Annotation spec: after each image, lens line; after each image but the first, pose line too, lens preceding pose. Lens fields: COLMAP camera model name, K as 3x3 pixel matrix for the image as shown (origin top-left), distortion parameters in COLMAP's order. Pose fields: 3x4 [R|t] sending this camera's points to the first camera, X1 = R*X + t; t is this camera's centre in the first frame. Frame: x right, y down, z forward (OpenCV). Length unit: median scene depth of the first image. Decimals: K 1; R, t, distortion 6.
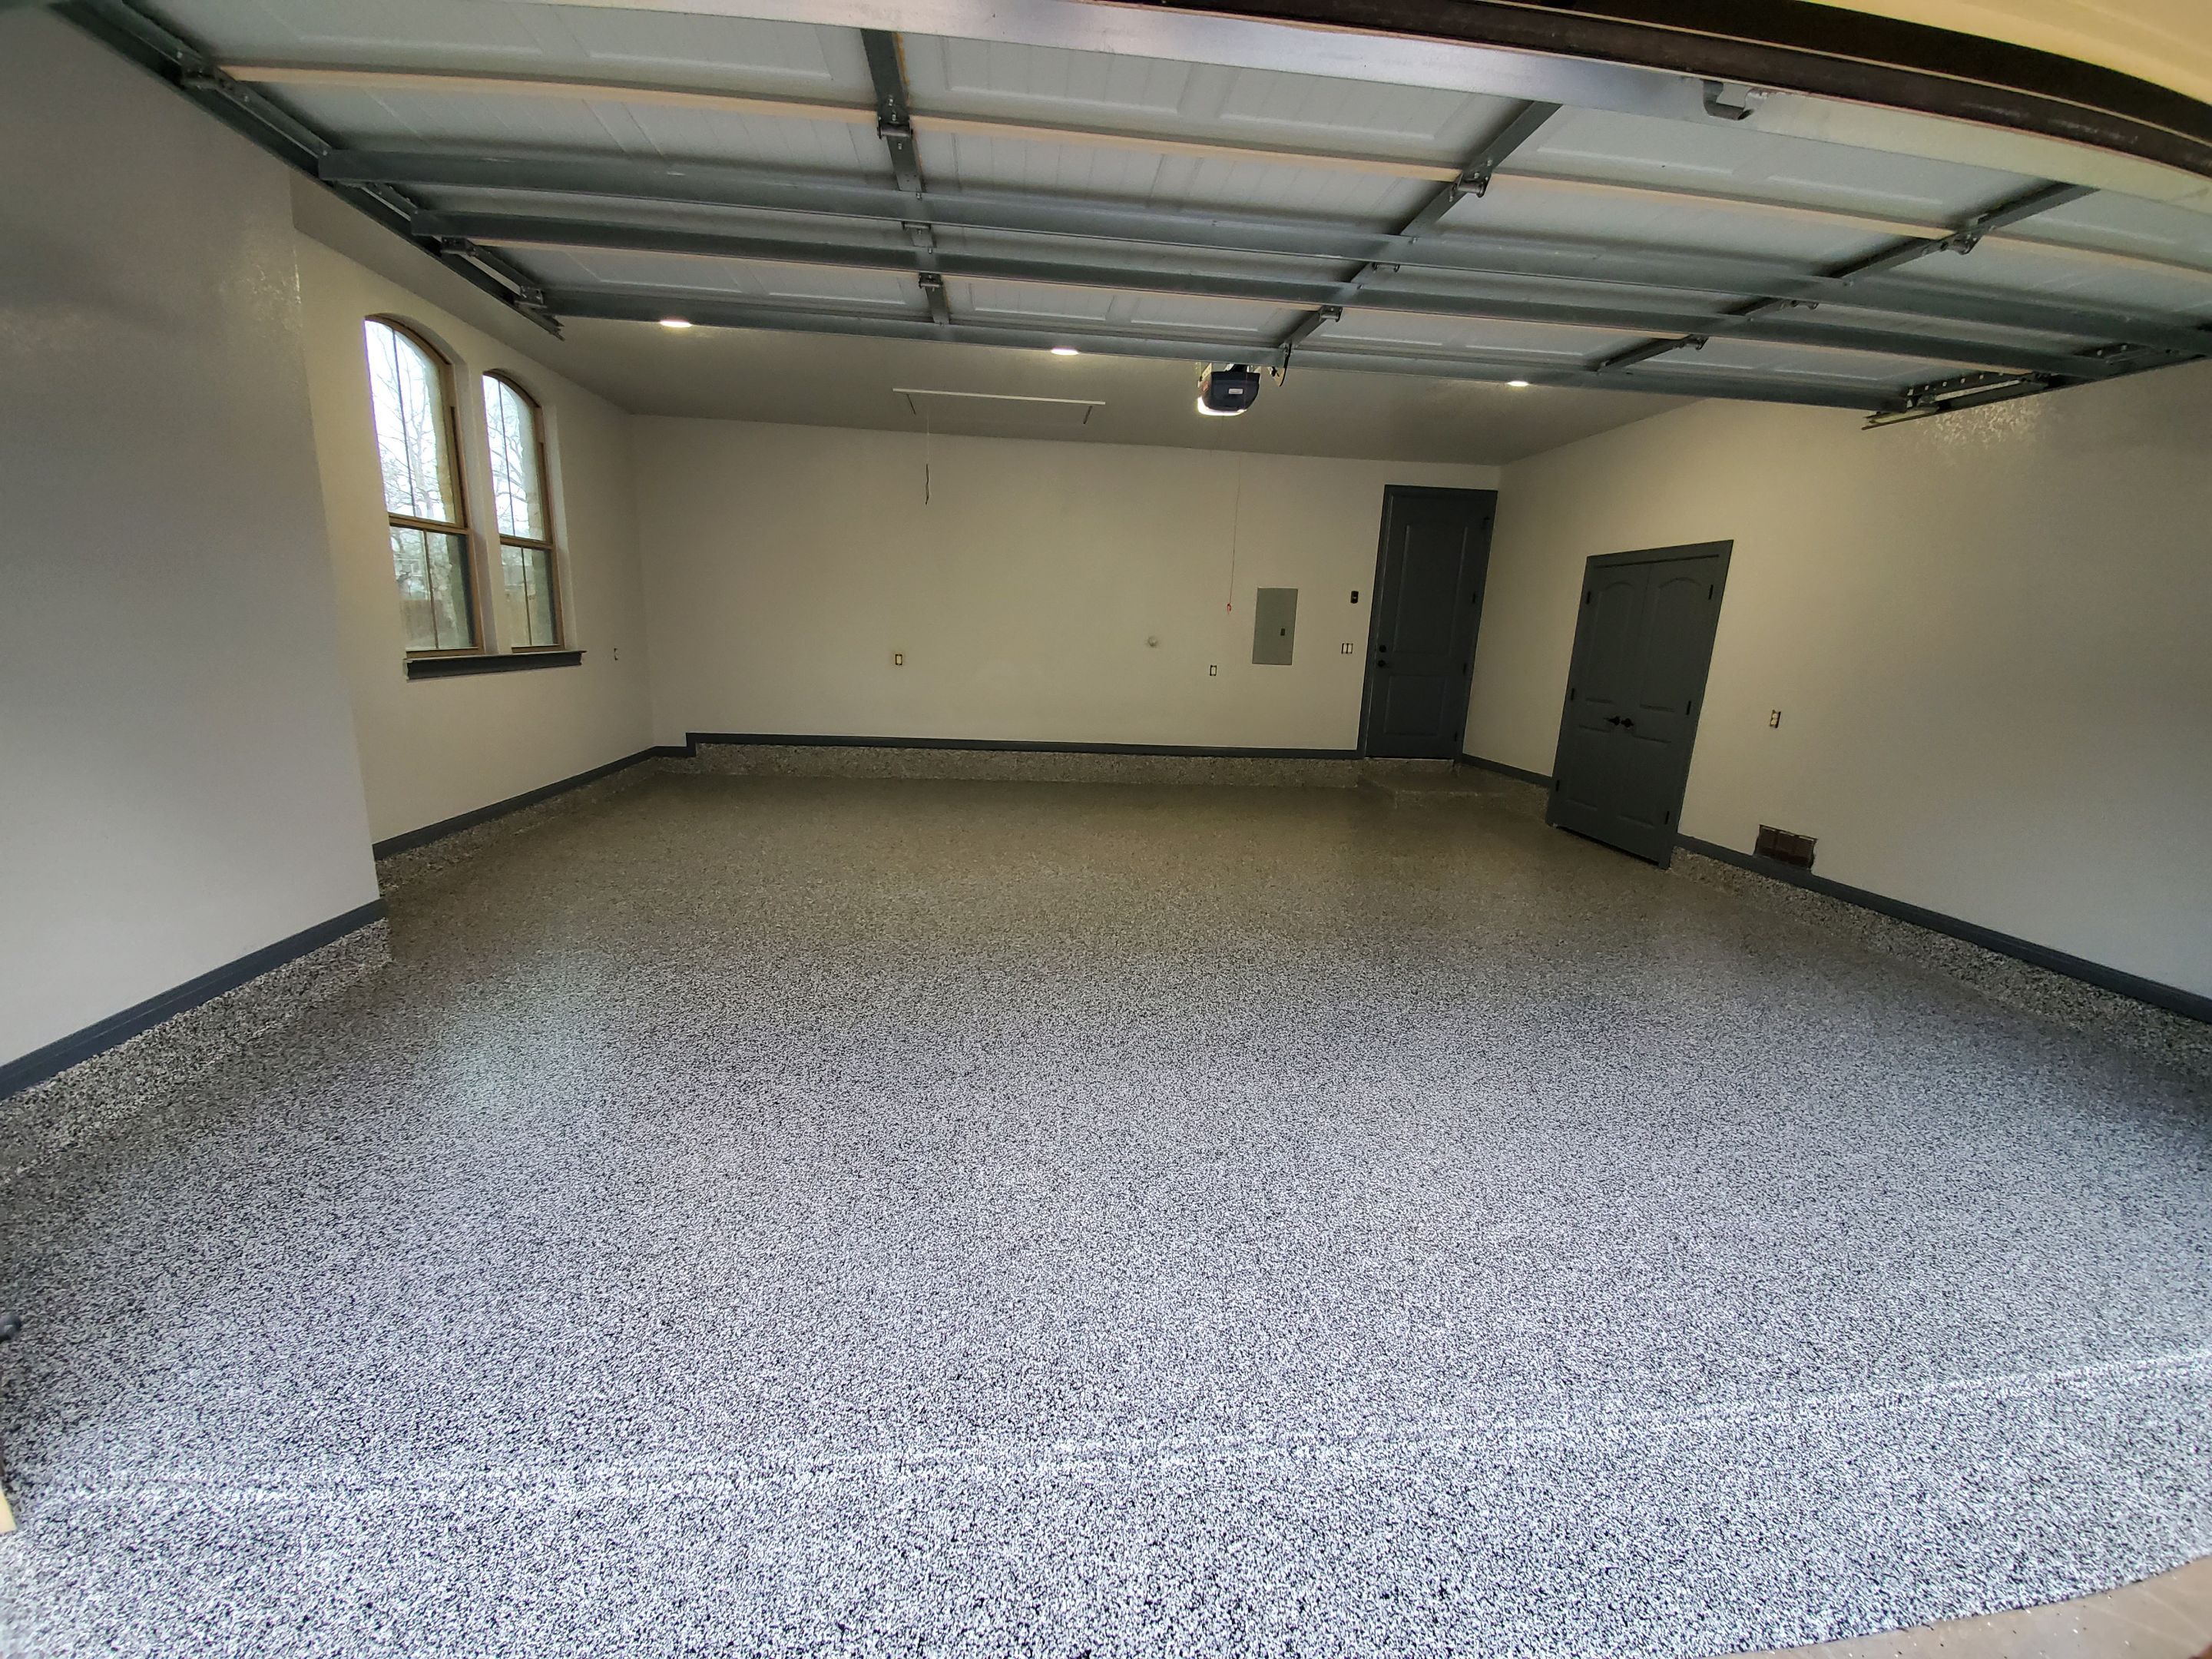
lens RADIAL K [[870.8, 0, 1098.9], [0, 870.8, 838.0], [0, 0, 1]] dist [0.013433, -0.017264]
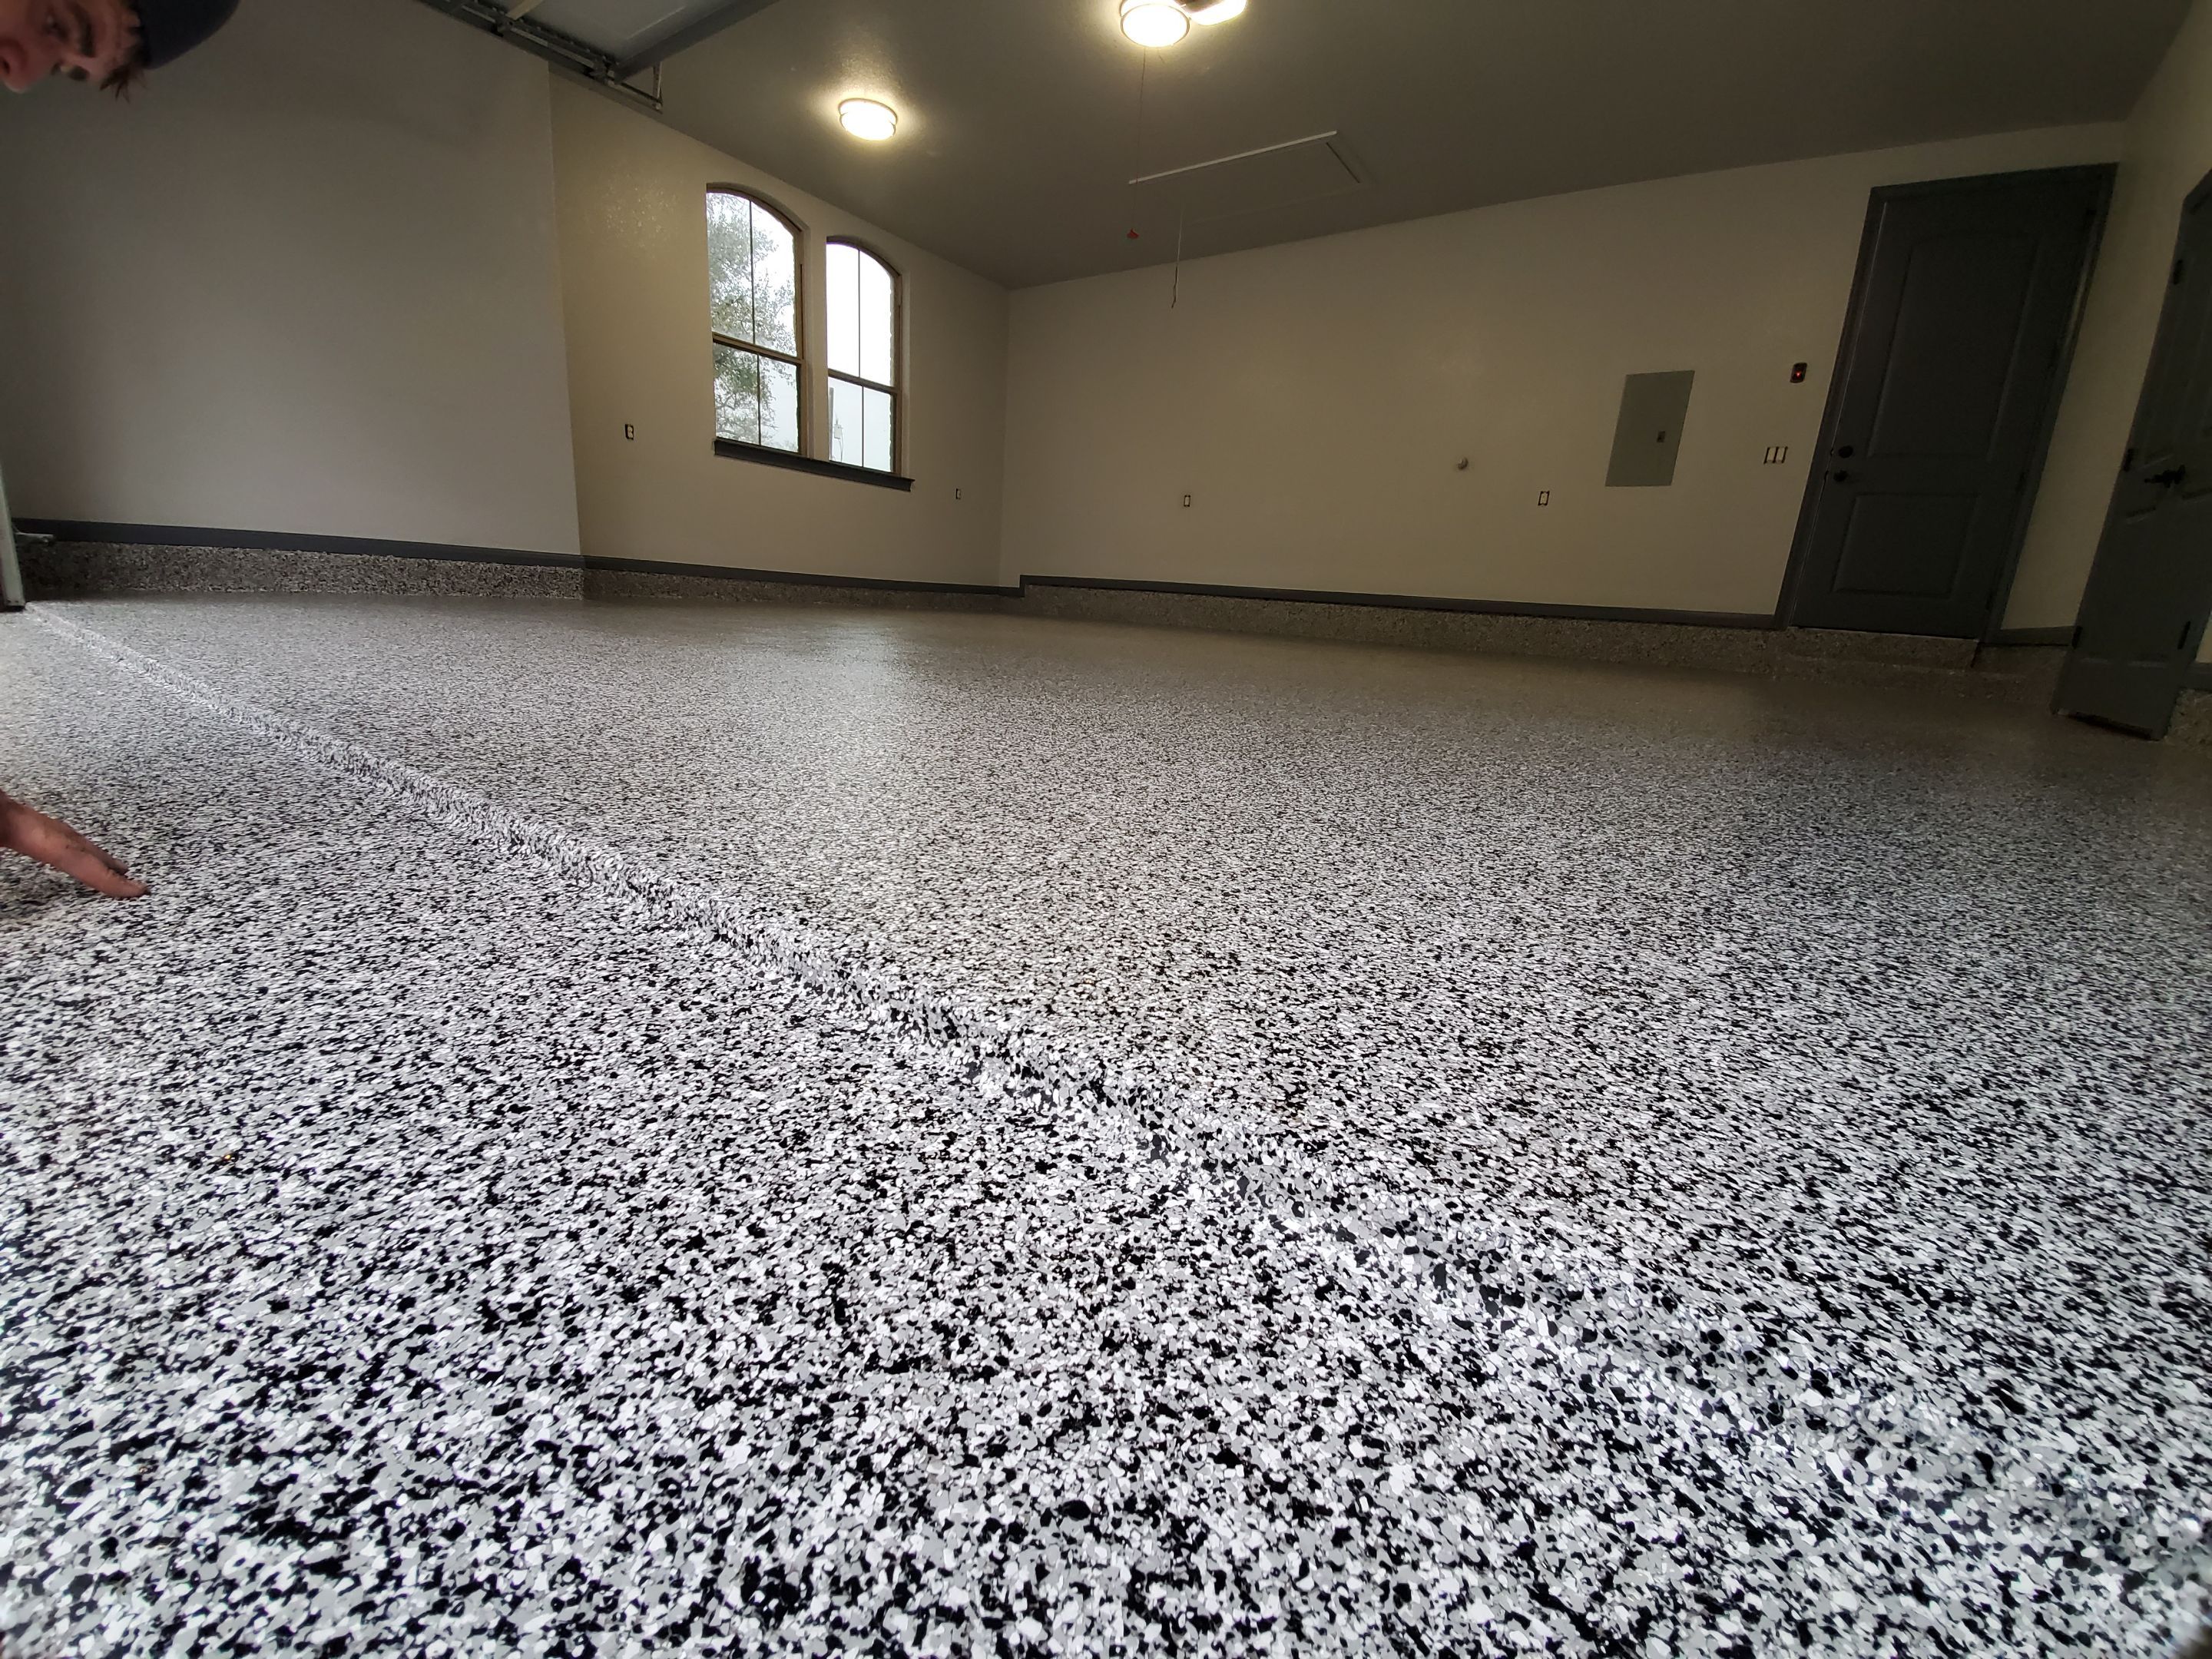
lens RADIAL K [[869.3, 0, 1098.6], [0, 869.3, 837.5], [0, 0, 1]] dist [0.013963, -0.017767]
pose [[0.749965, 0.183053, -0.635645, 0.380510], [-0.188319, 0.980267, 0.060108, 0.124985], [0.634105, 0.074625, 0.769638, 0.198905]]
